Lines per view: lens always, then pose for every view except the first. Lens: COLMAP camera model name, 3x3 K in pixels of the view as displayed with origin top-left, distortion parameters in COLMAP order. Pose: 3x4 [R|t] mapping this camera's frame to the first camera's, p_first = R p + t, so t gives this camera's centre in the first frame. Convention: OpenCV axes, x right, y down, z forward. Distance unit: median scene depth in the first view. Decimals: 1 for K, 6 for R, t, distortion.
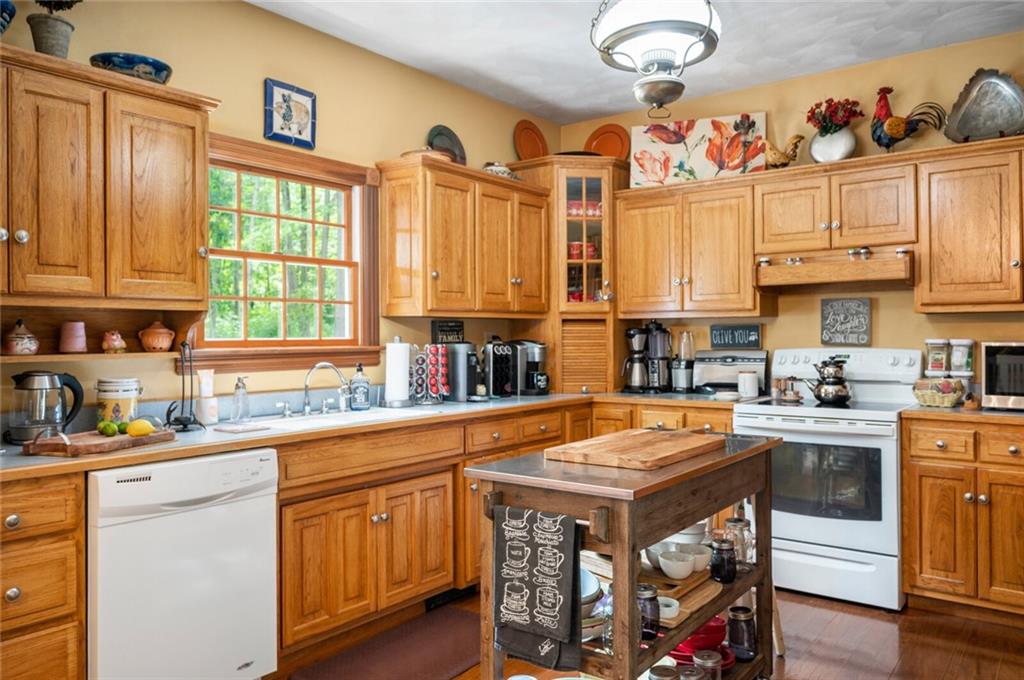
lens RADIAL K [[740.1, 0, 509.9], [0, 740.1, 335.1], [0, 0, 1]] dist [-0.005413, 0.005368]
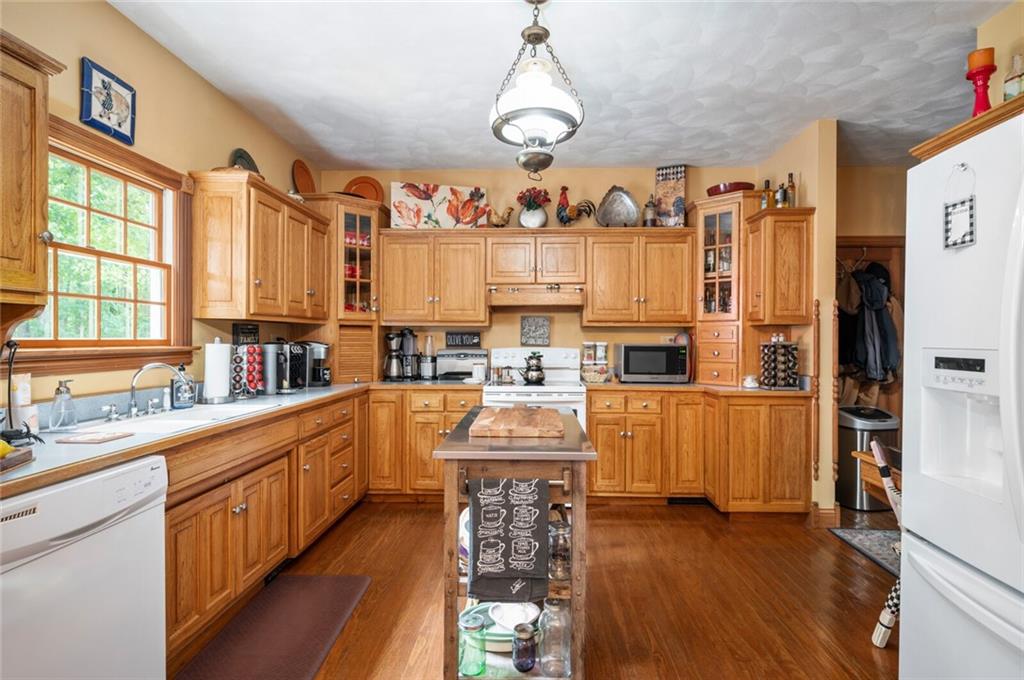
lens RADIAL K [[510.1, 0, 516.6], [0, 510.1, 342.8], [0, 0, 1]] dist [-0.002809, 0.001121]
pose [[0.819732, 0.003740, 0.572736, -0.225846], [-0.008384, 0.999950, 0.005470, 0.002224], [-0.572686, -0.009286, 0.819722, 0.148372]]
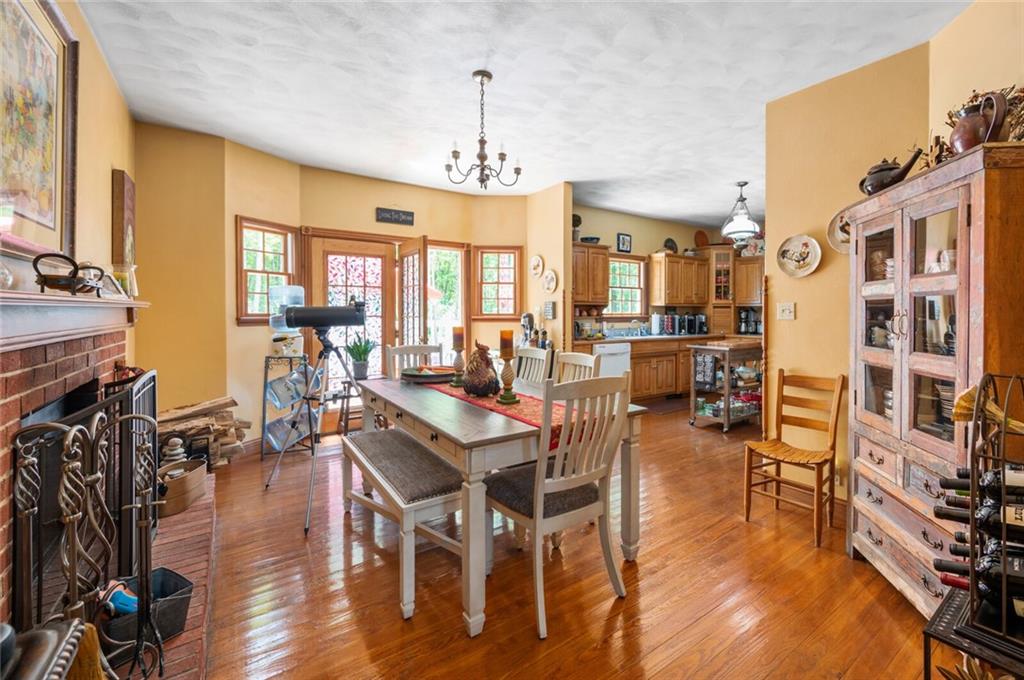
lens RADIAL K [[411.5, 0, 569.5], [0, 411.5, 316.8], [0, 0, 1]] dist [0.000734, 0.000070]
pose [[0.963703, 0.008413, -0.266845, -0.043579], [-0.004678, 0.999882, 0.014628, -0.003118], [0.266936, -0.012849, 0.963629, -0.739991]]
